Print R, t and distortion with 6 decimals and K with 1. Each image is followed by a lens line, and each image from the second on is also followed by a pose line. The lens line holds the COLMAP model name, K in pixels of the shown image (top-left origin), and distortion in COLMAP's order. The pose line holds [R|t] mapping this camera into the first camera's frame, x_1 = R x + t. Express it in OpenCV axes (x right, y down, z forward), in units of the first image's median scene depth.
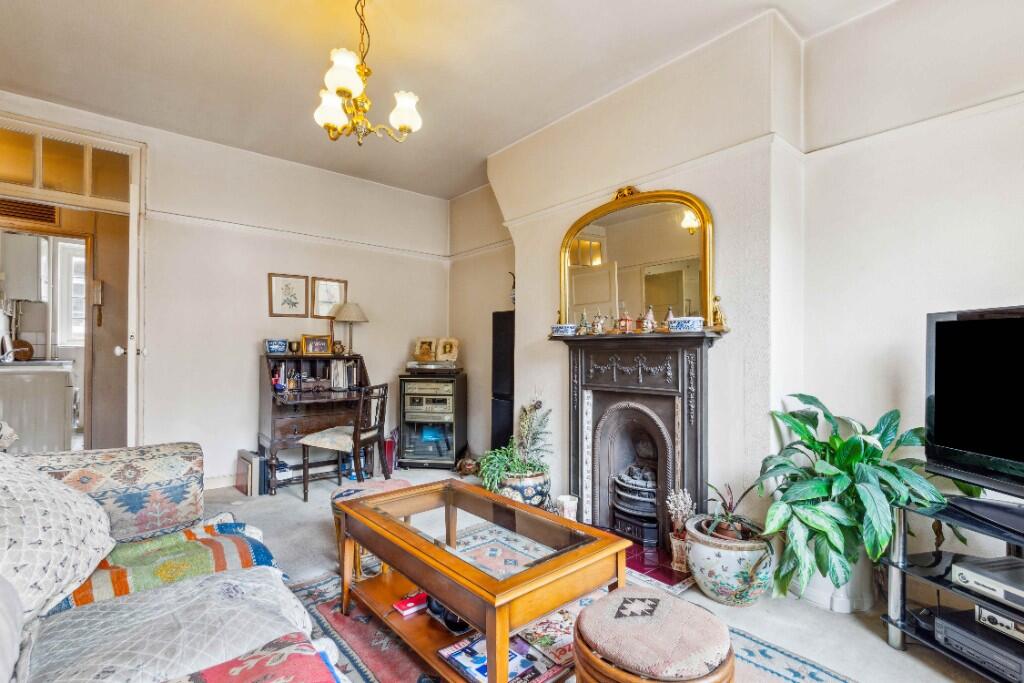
lens RADIAL K [[470.6, 0, 520.3], [0, 470.6, 351.4], [0, 0, 1]] dist [0.000228, -0.000873]
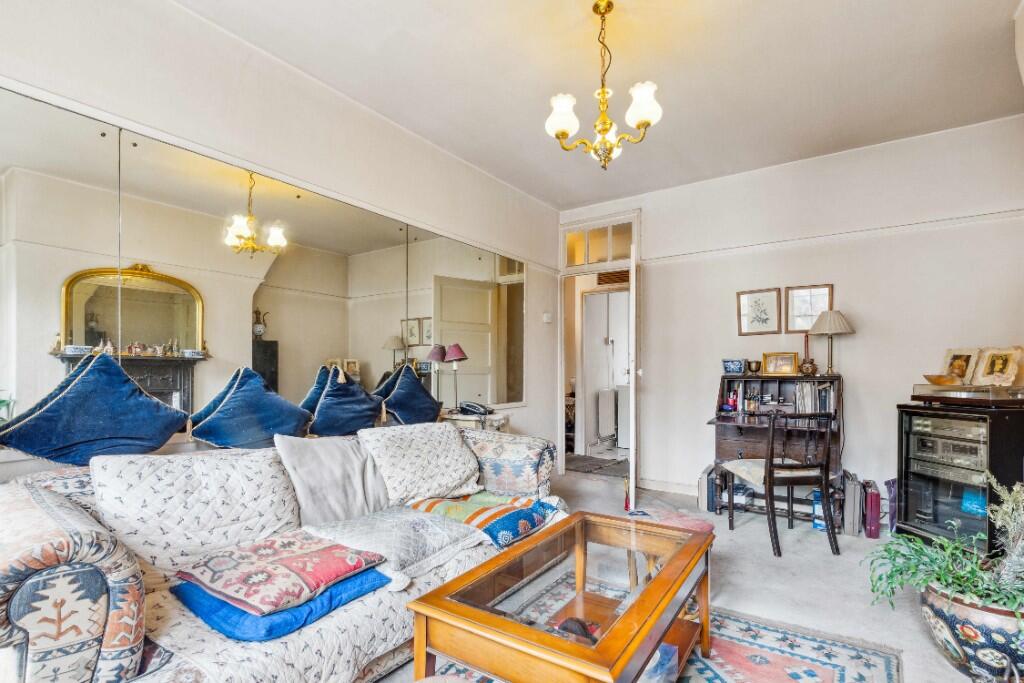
lens RADIAL K [[482.2, 0, 512.4], [0, 482.2, 368.7], [0, 0, 1]] dist [-0.001003, -0.000759]
pose [[0.262548, -0.010671, -0.964860, 0.310260], [0.001771, 0.999942, -0.010577, 0.003664], [0.964917, 0.001068, 0.262552, 0.272574]]
